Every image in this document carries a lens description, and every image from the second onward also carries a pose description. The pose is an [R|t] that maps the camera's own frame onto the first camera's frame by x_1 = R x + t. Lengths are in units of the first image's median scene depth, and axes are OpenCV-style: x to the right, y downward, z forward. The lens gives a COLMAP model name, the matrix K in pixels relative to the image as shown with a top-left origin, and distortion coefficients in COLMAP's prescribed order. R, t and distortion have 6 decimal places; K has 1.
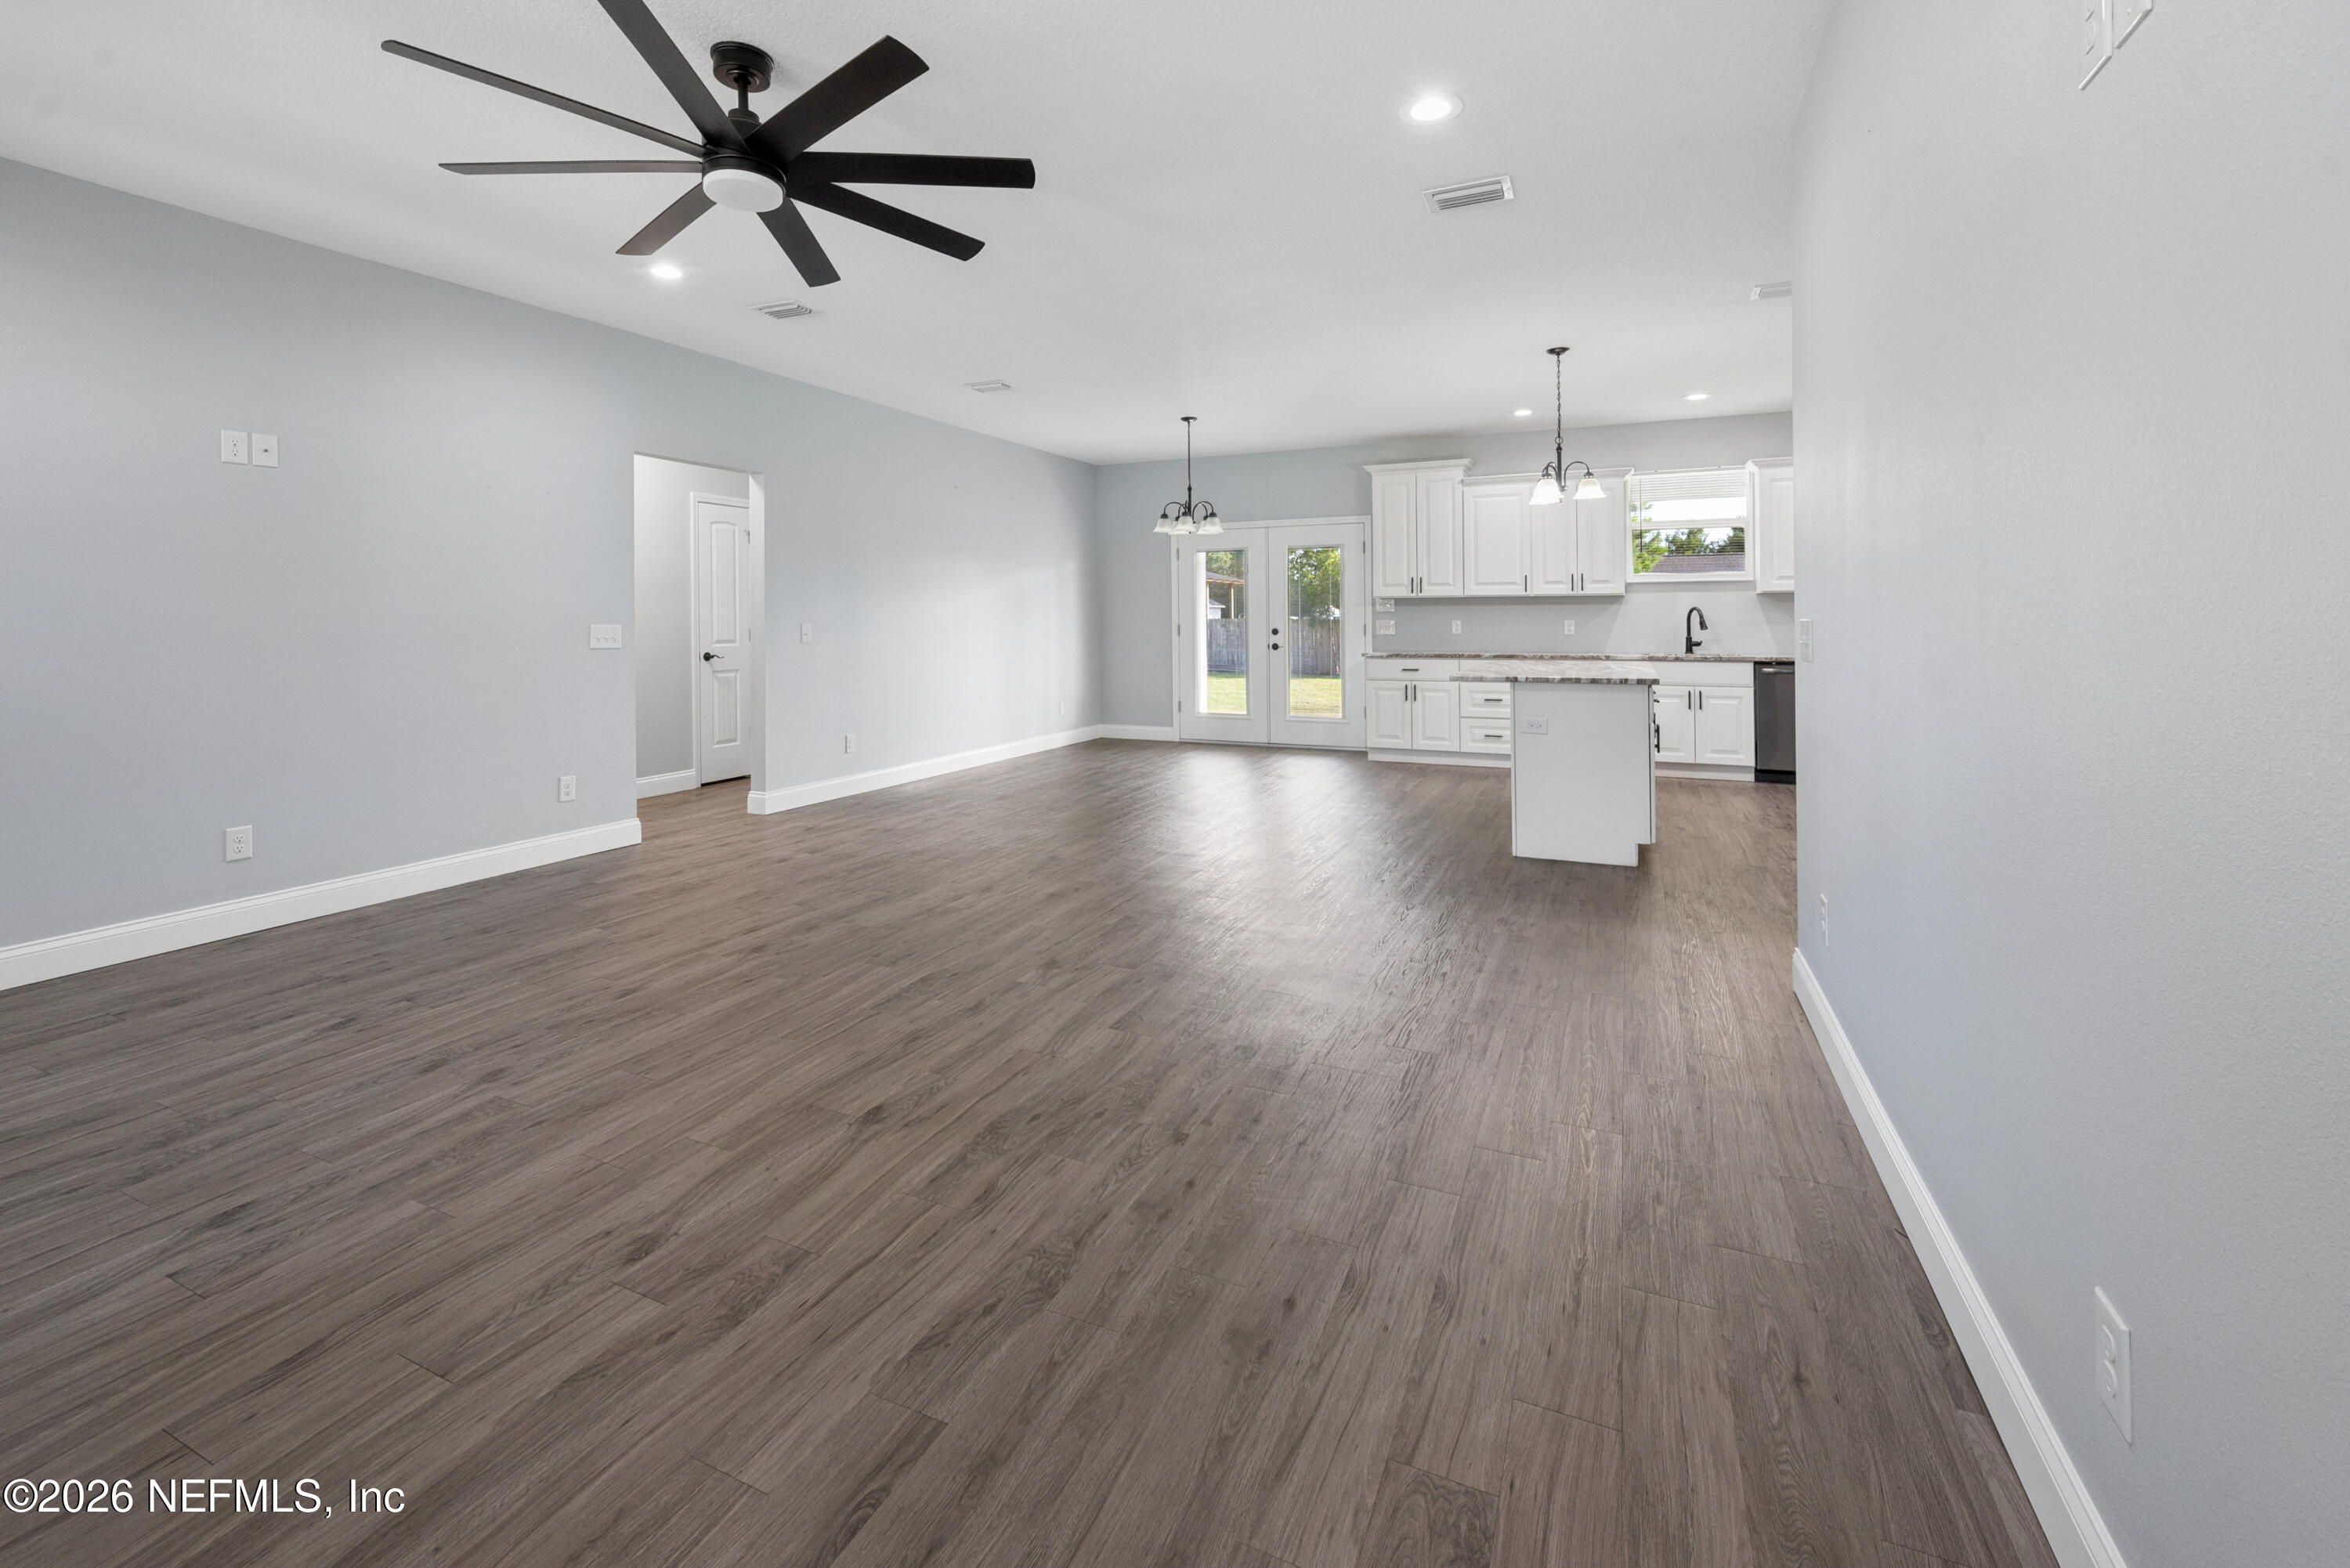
lens RADIAL K [[986.4, 0, 1158.3], [0, 986.4, 642.0], [0, 0, 1]] dist [-0.007800, 0.000782]
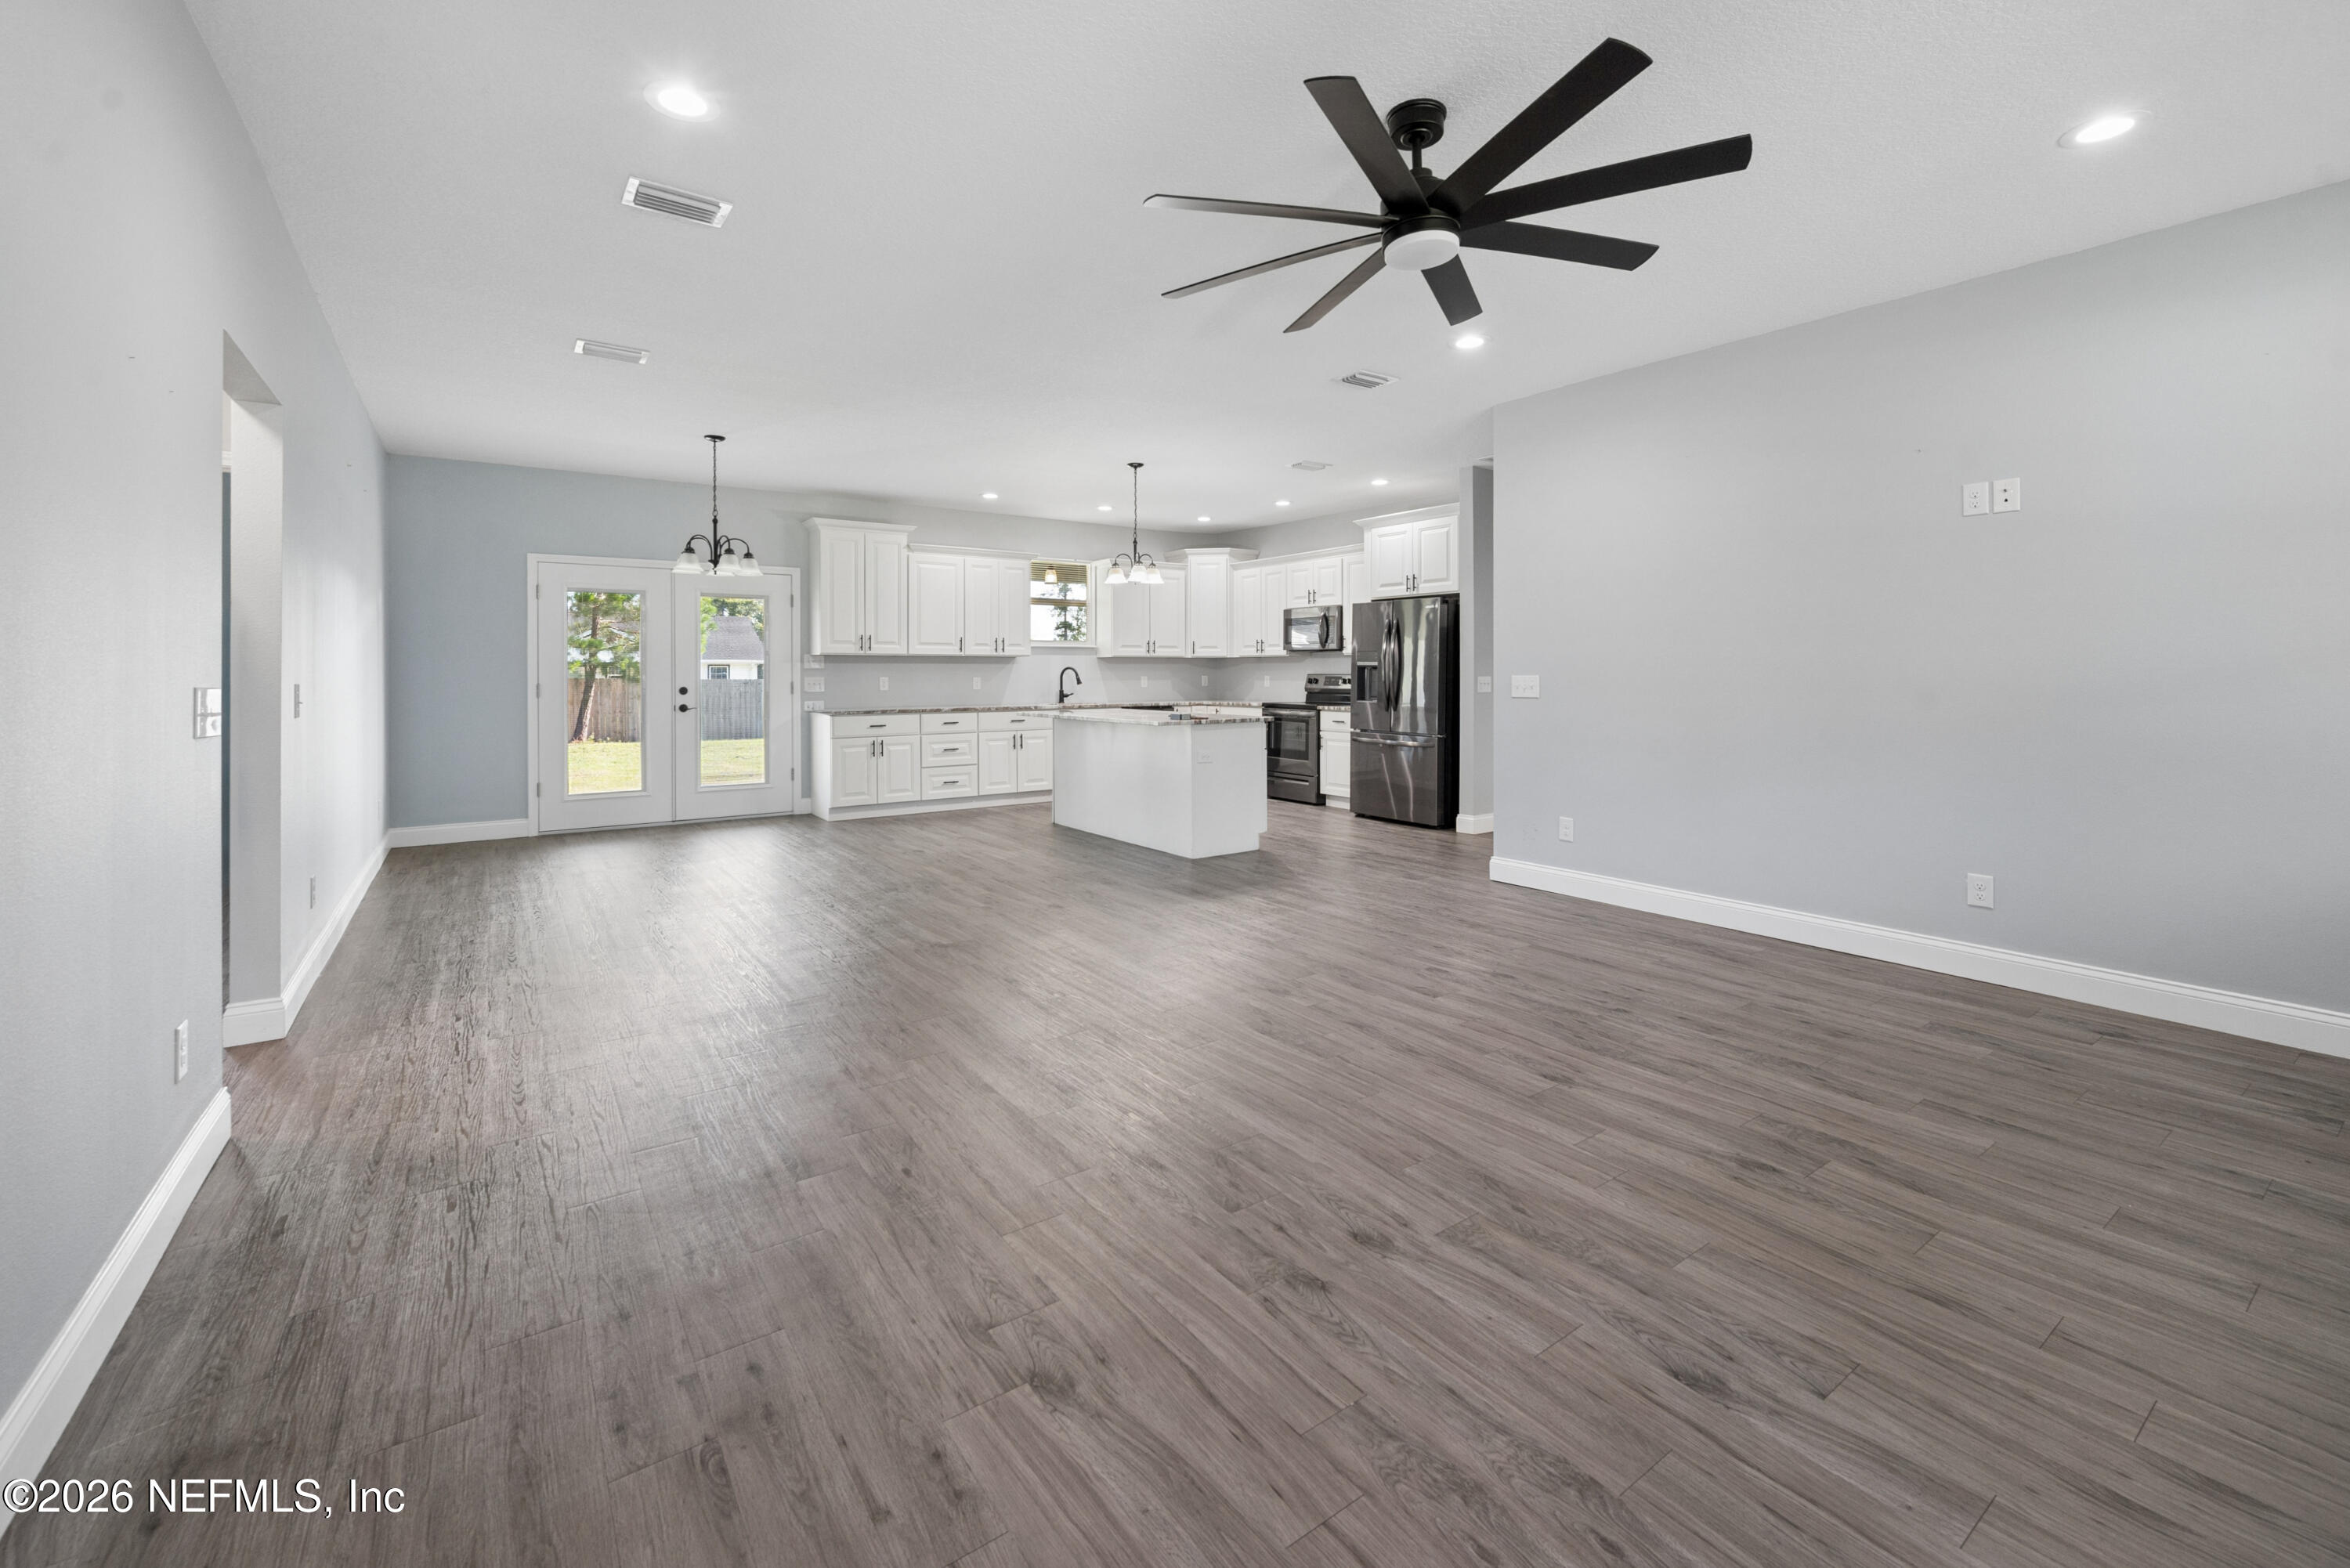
lens RADIAL K [[986.4, 0, 1150.4], [0, 986.4, 675.6], [0, 0, 1]] dist [-0.007800, 0.000782]
pose [[0.506781, 0.002499, 0.862071, -0.502868], [0.019531, 0.999706, -0.014380, -0.003622], [-0.861854, 0.024125, 0.506583, 0.253327]]
